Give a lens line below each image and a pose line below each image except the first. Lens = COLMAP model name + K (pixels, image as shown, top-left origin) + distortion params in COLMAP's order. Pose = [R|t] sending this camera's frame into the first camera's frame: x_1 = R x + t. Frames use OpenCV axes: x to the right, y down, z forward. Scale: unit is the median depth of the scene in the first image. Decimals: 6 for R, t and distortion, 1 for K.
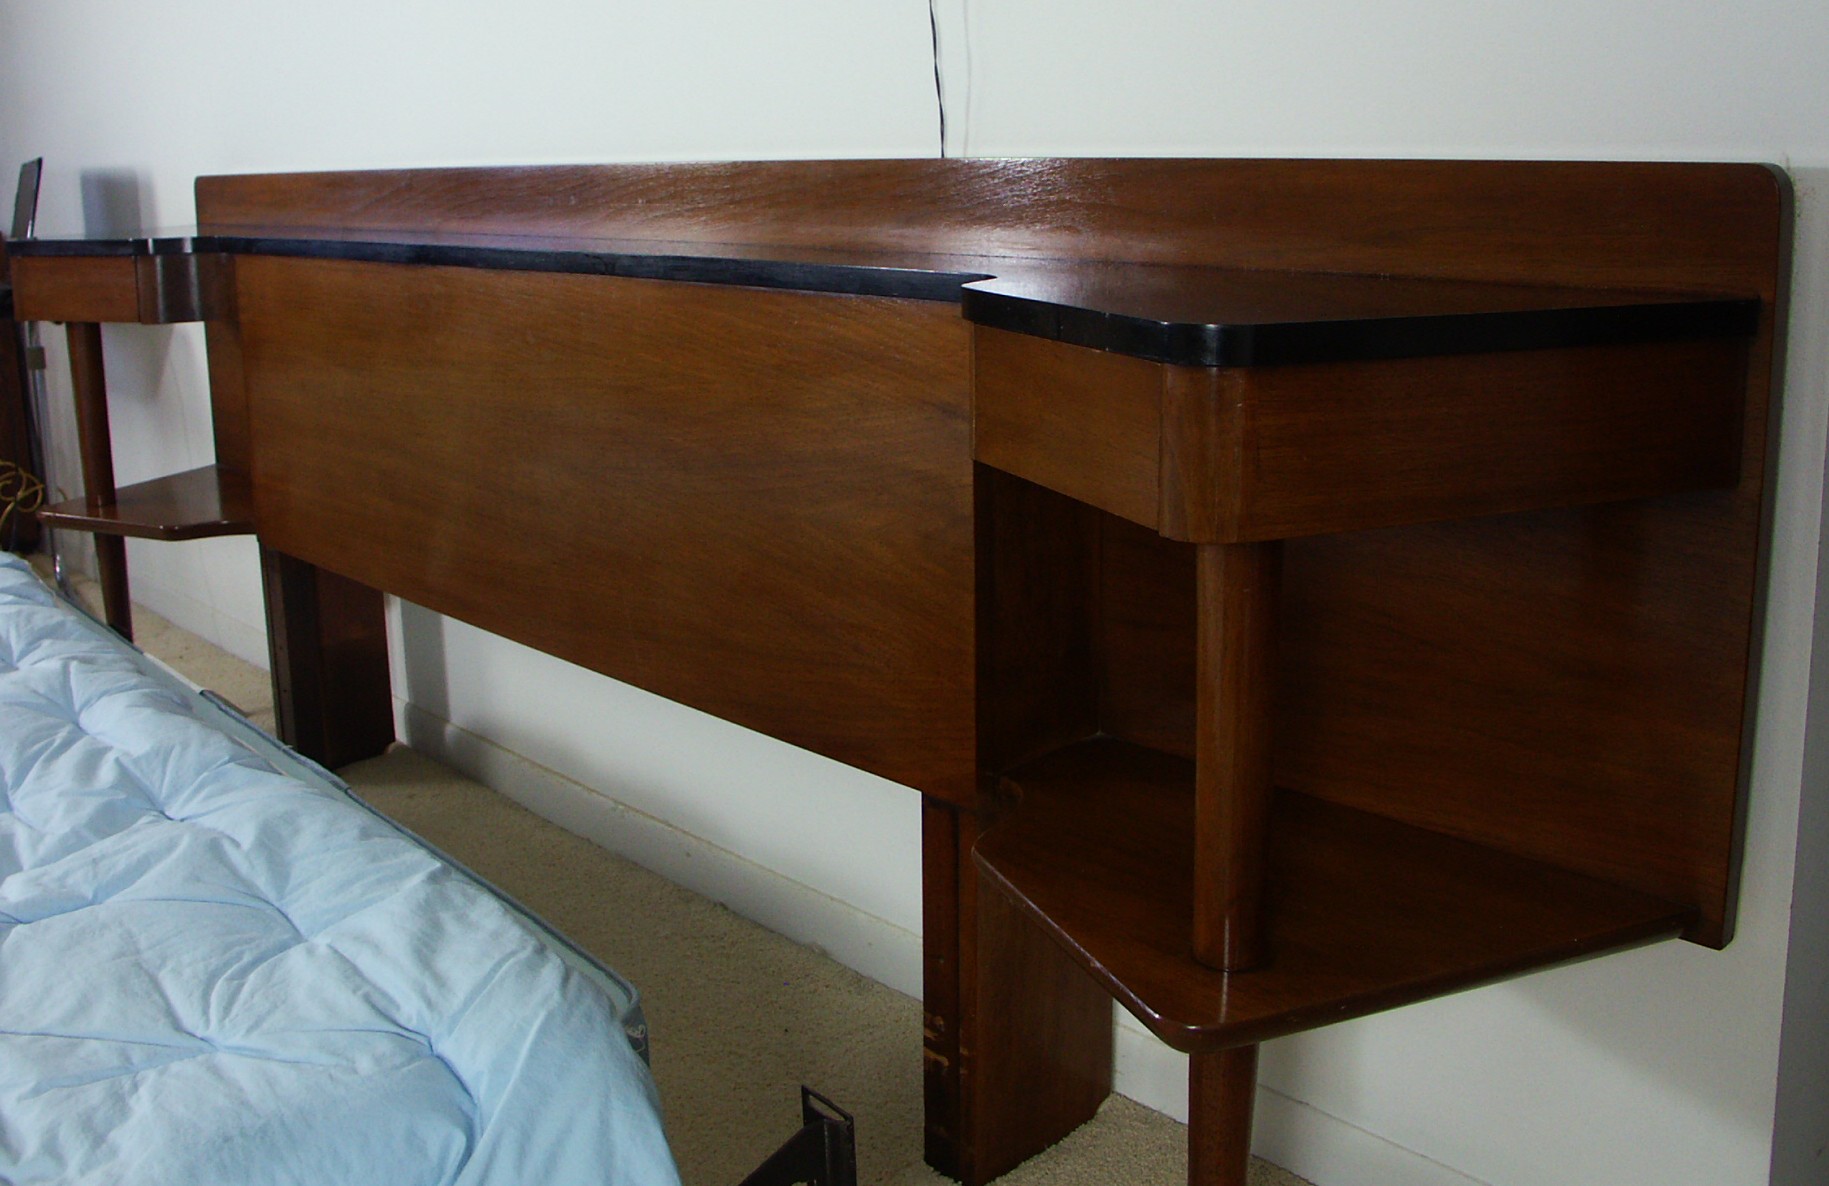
lens RADIAL K [[1729.8, 0, 913.1], [0, 1729.8, 466.0], [0, 0, 1]] dist [-0.122368, 0.000000]
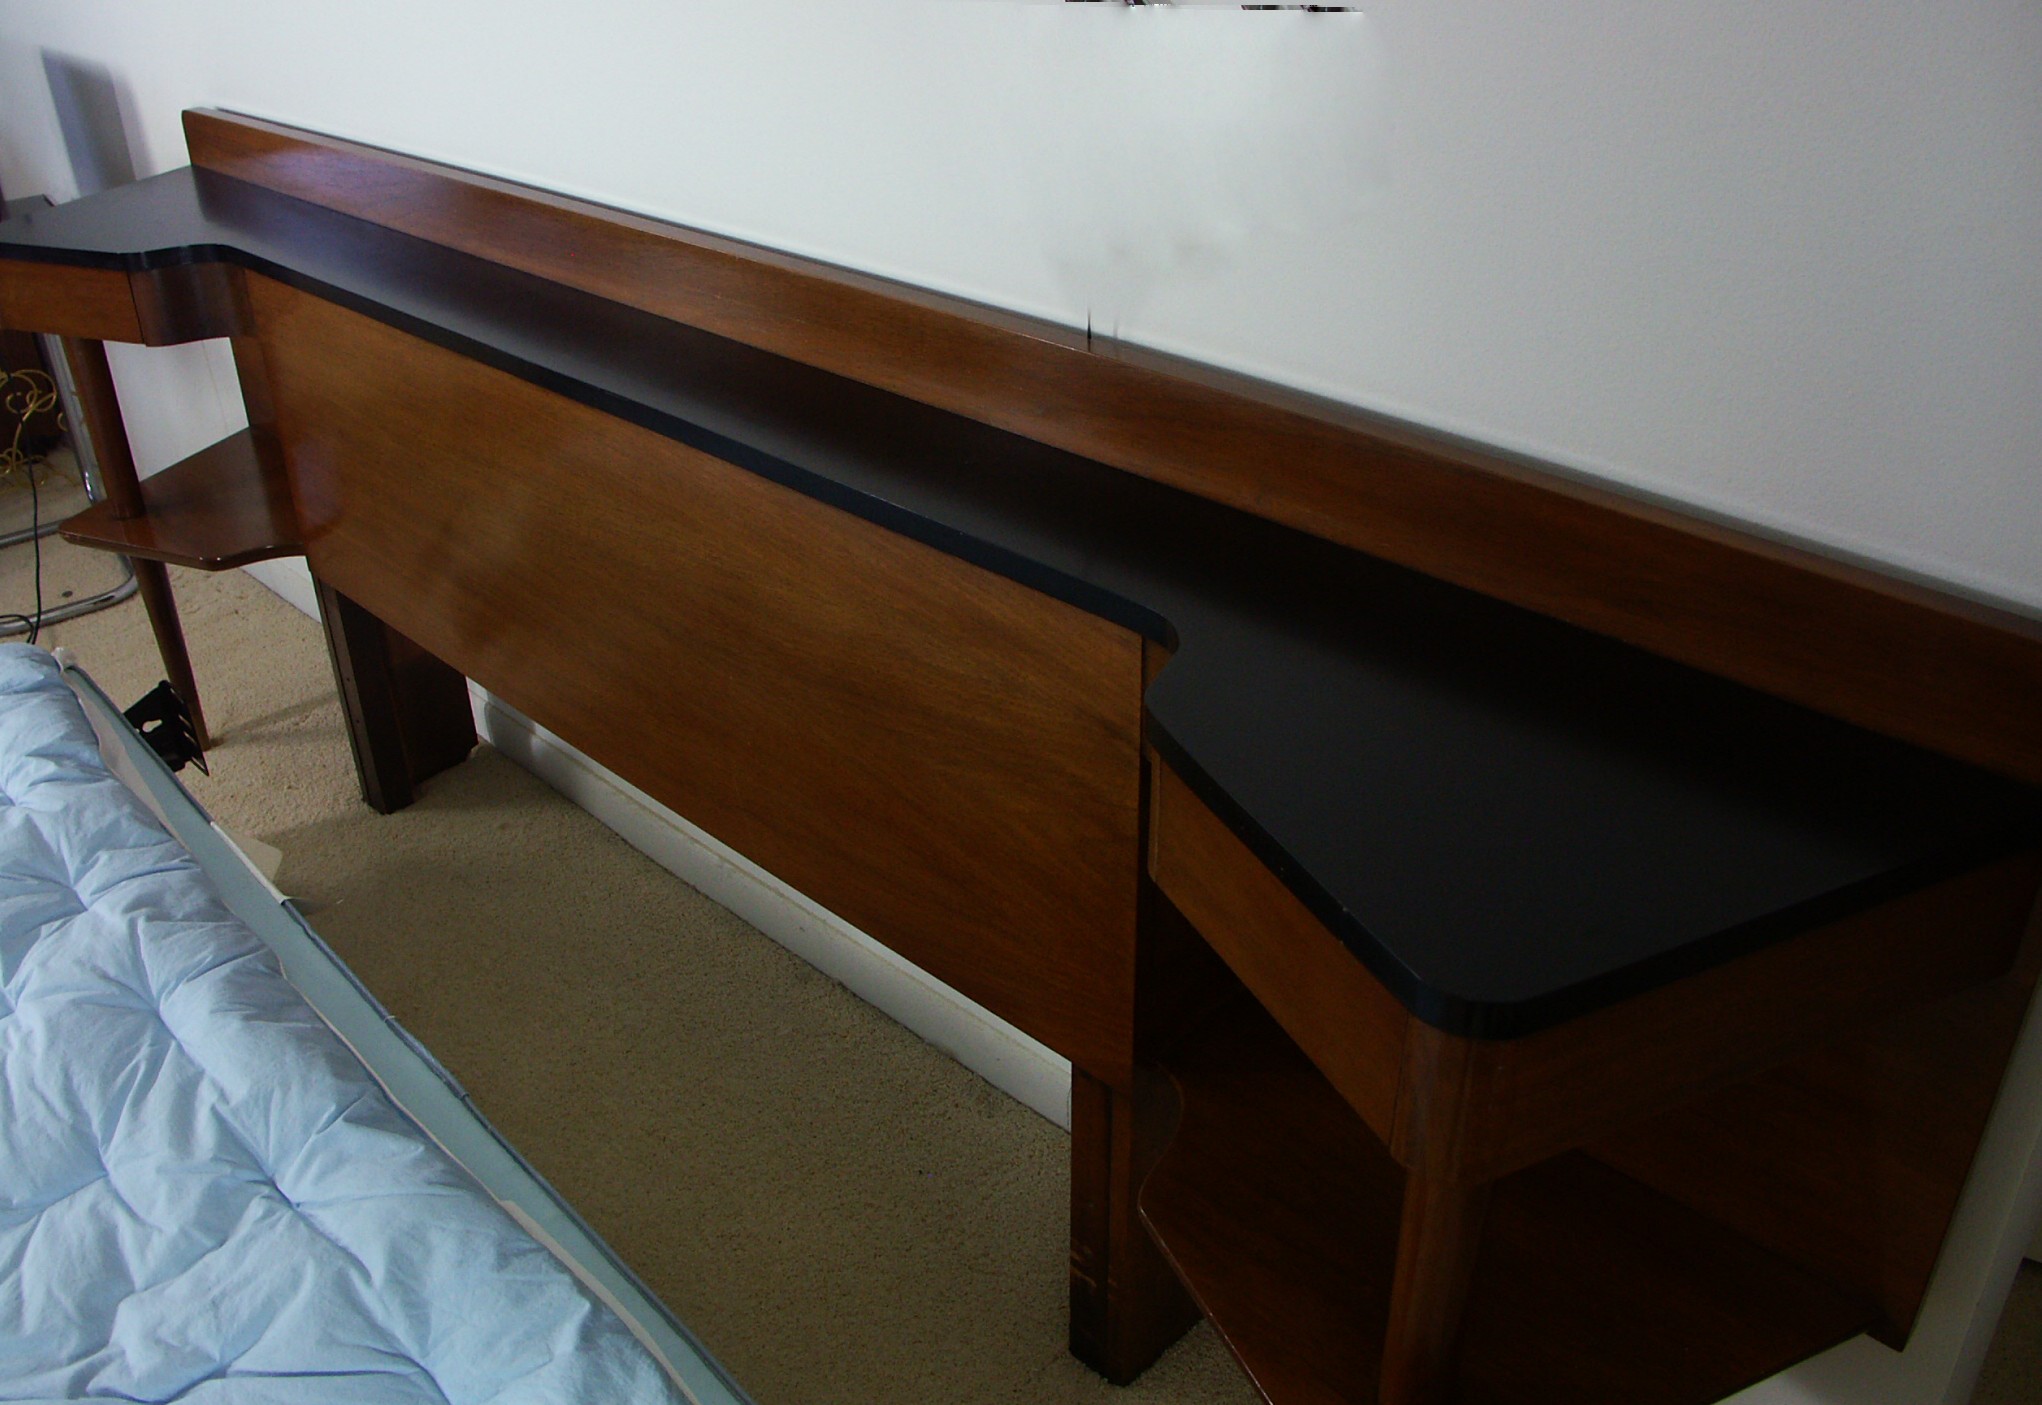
lens RADIAL K [[1731.1, 0, 1035.3], [0, 1731.1, 655.4], [0, 0, 1]] dist [-0.131526, 0.059898]
pose [[0.999211, -0.016519, 0.036129, -0.046735], [0.004553, 0.951081, 0.308909, -0.324163], [-0.039465, -0.308501, 0.950405, 0.169948]]
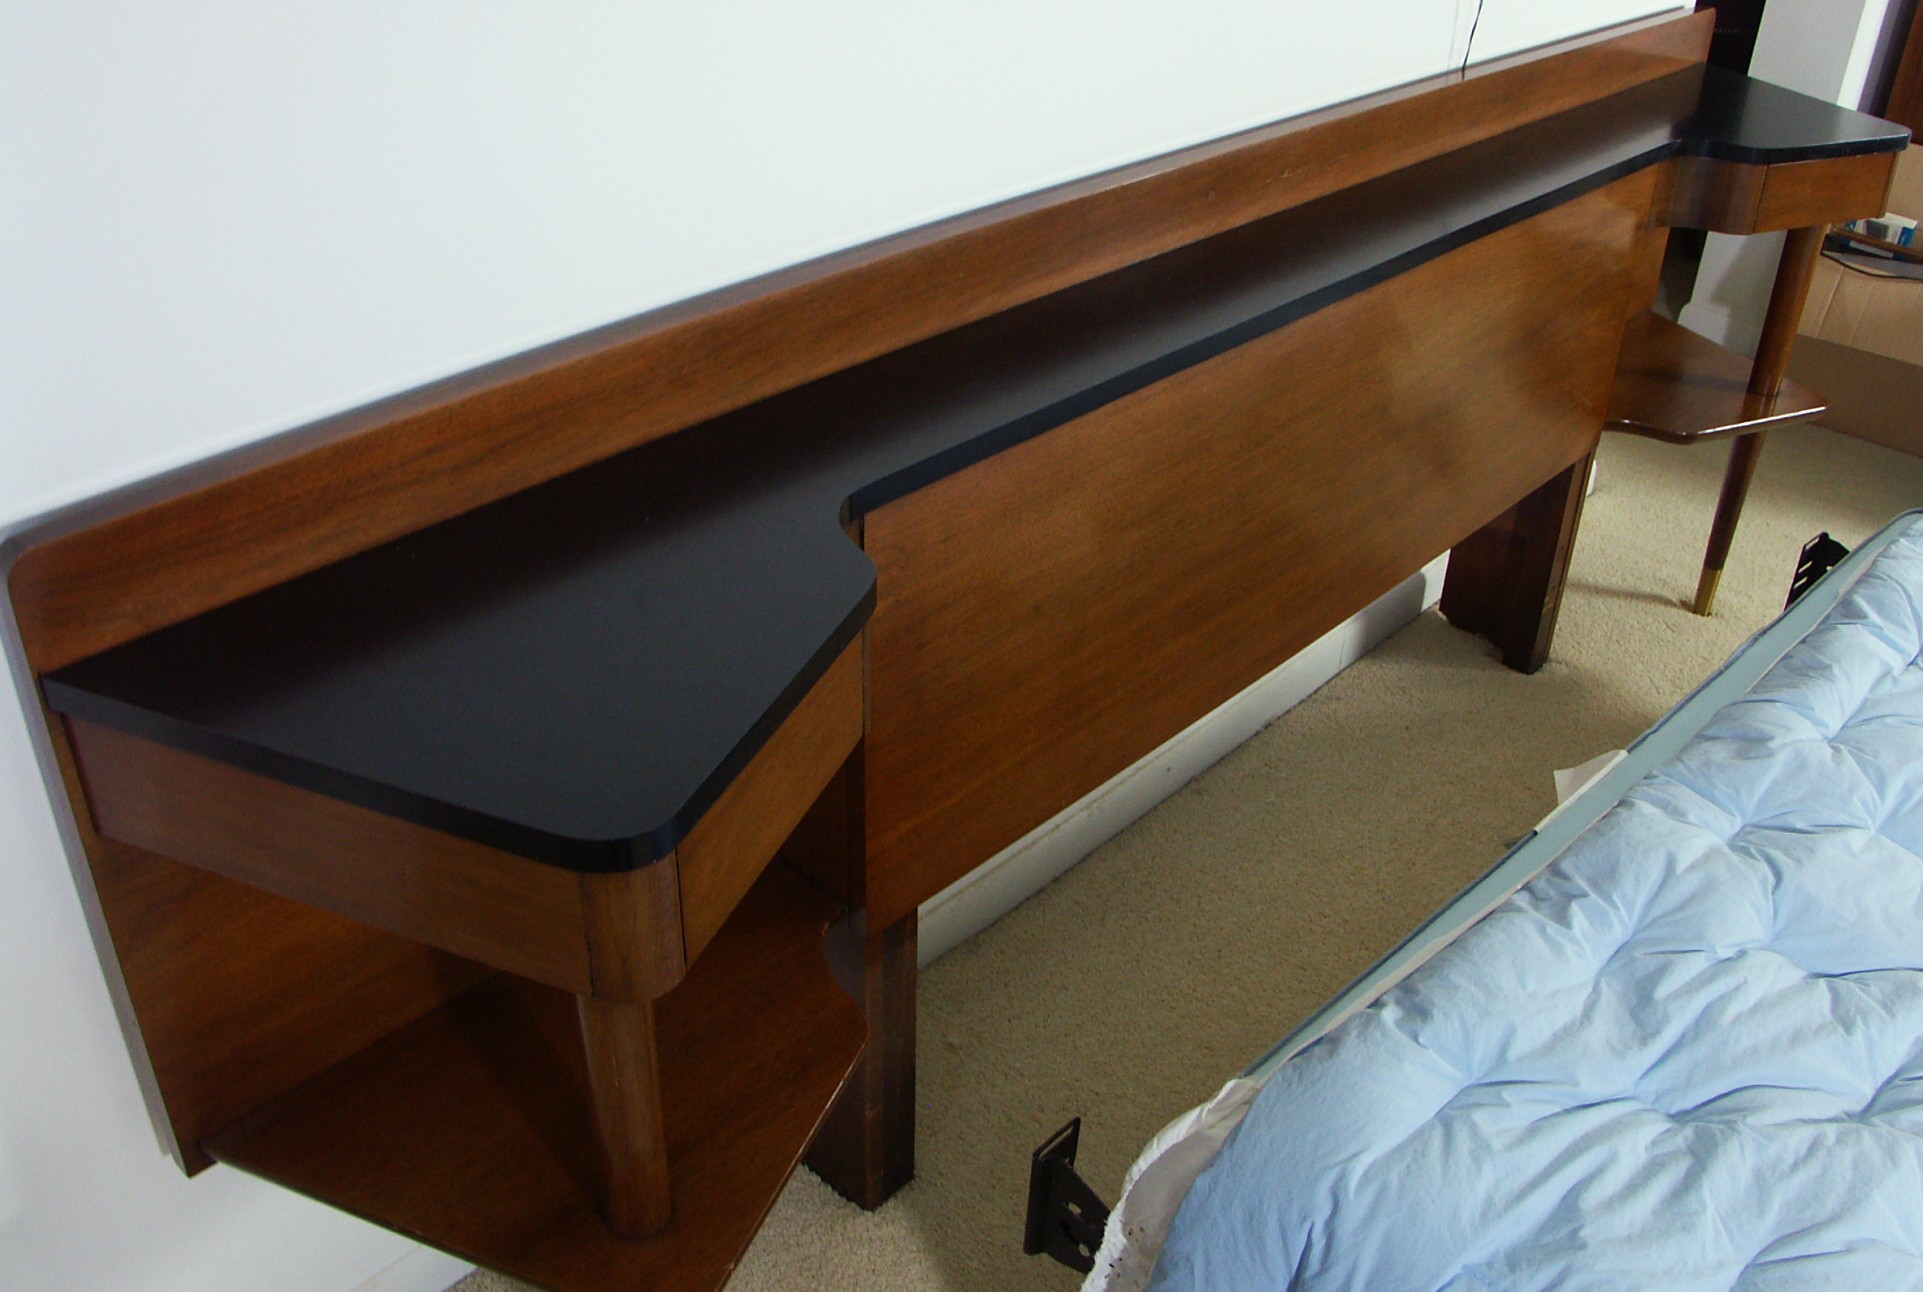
lens RADIAL K [[1666.5, 0, 960.0], [0, 1666.5, 650.0], [0, 0, 1]] dist [-0.020832, -0.004838]
pose [[-0.045139, -0.510179, 0.858883, -1.440564], [0.165188, 0.844111, 0.510087, -0.575809], [-0.985229, 0.164902, 0.046173, 1.557839]]
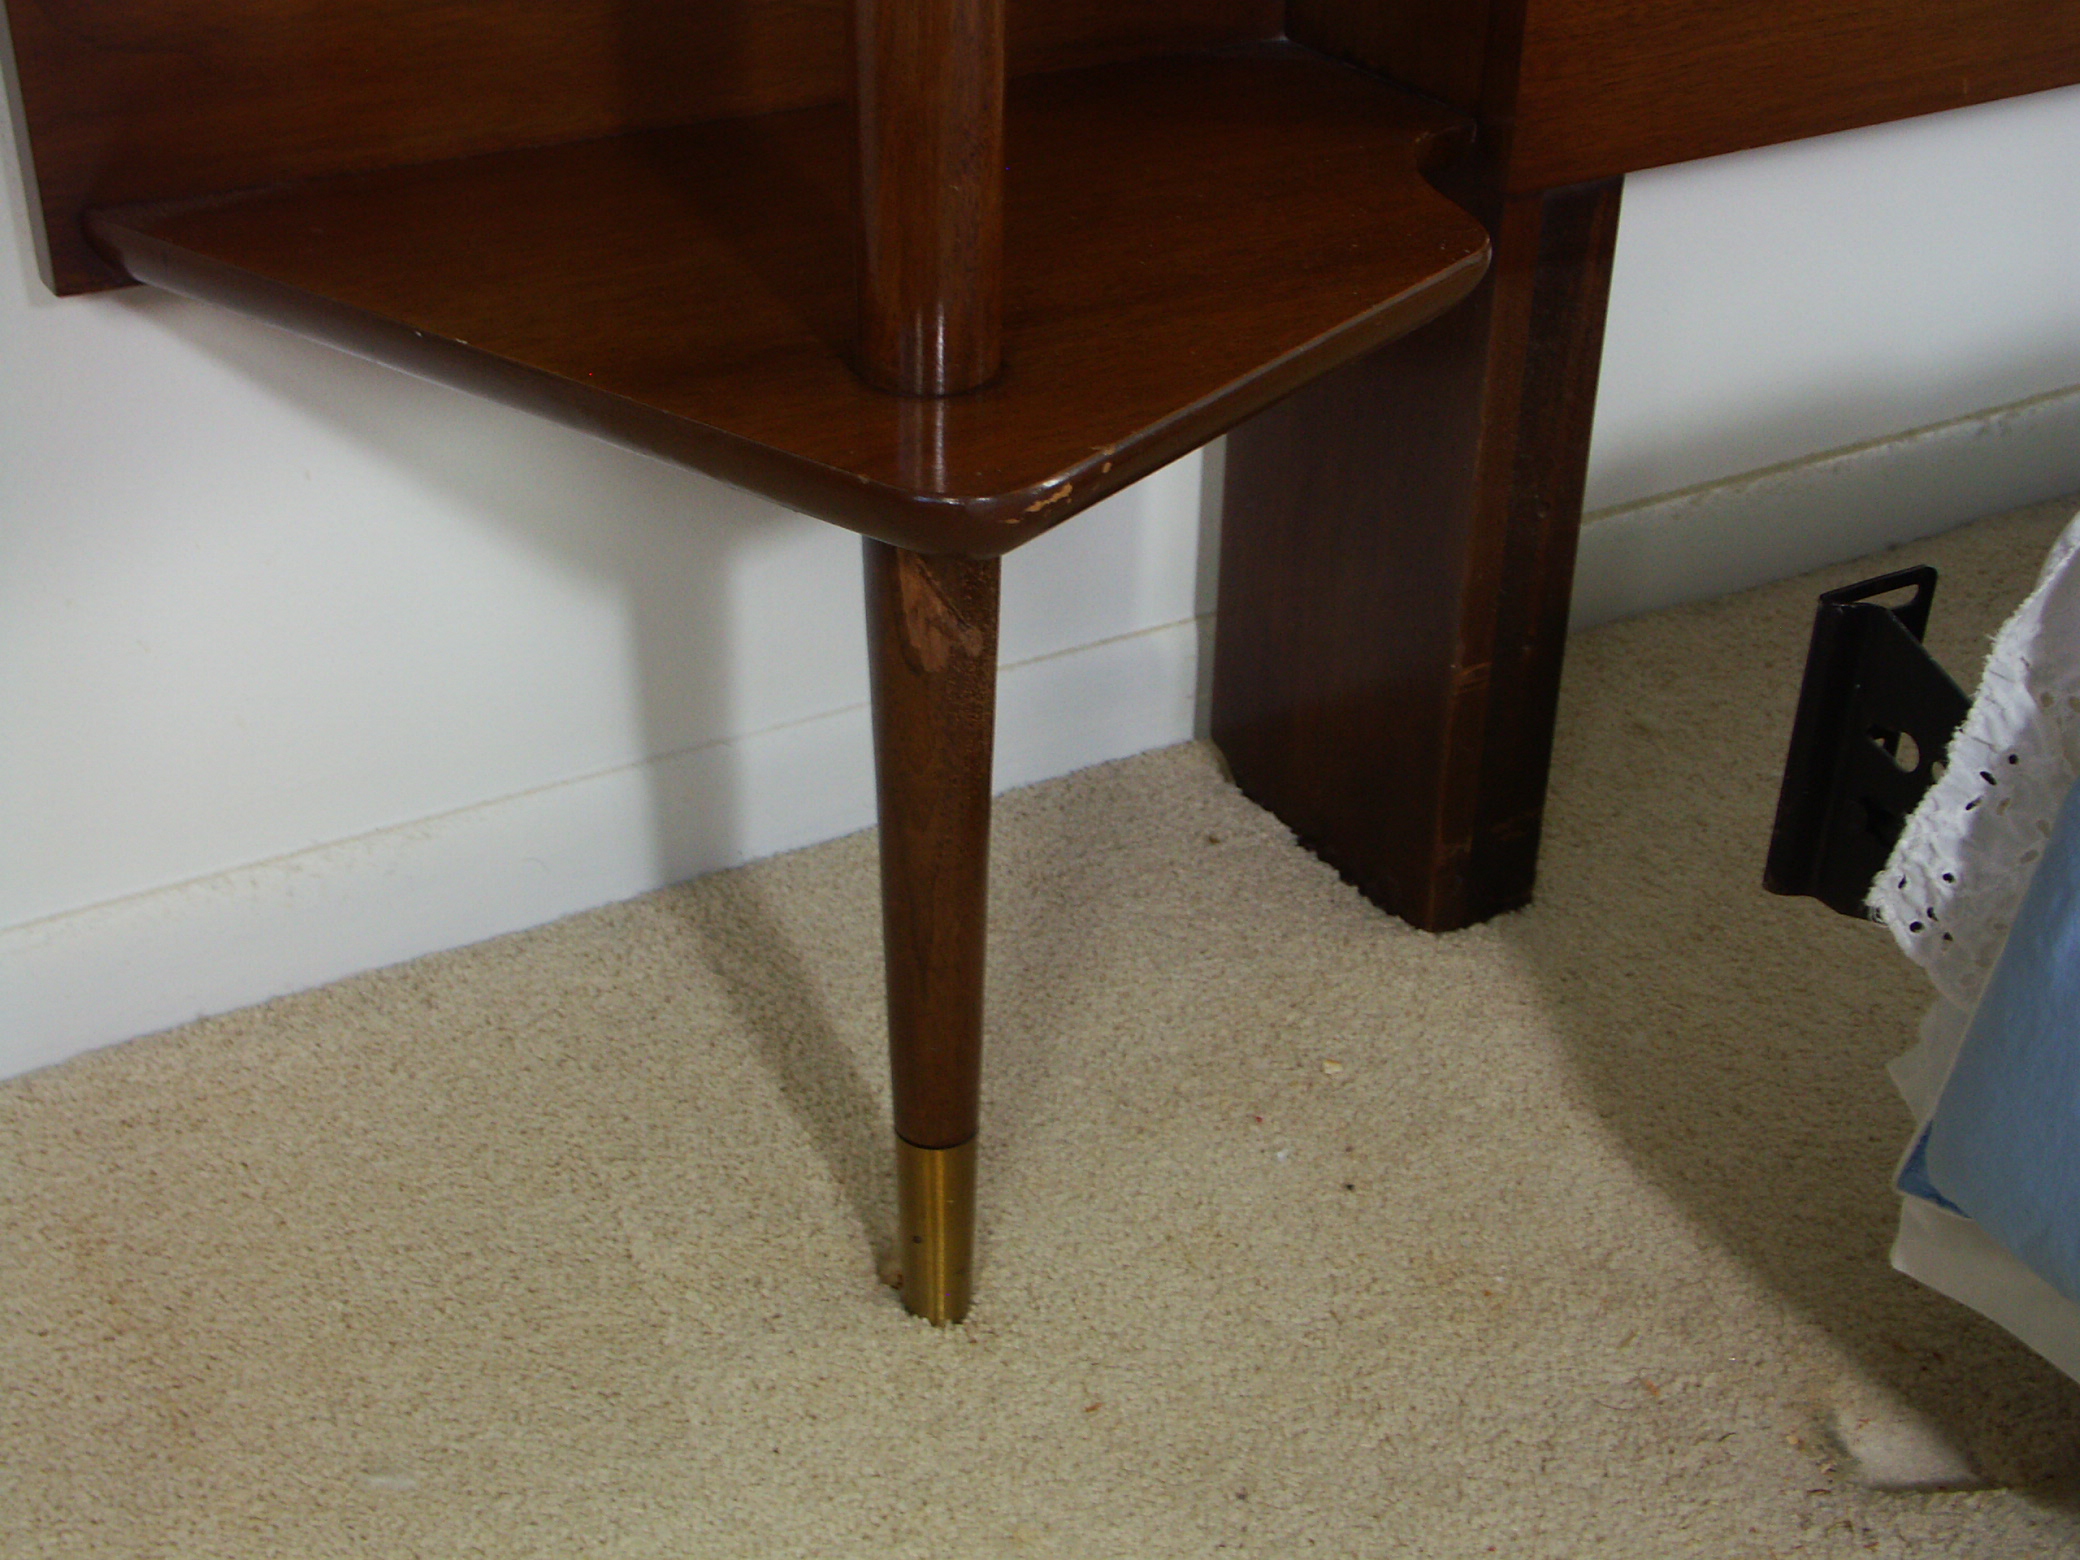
lens RADIAL K [[2673.2, 0, 1040.2], [0, 2673.2, 778.8], [0, 0, 1]] dist [-0.031426, 0.000000]
pose [[0.231270, -0.467588, 0.853156, -1.411835], [0.161546, 0.883213, 0.440270, -0.131165], [-0.959384, 0.036002, 0.279798, 1.610173]]
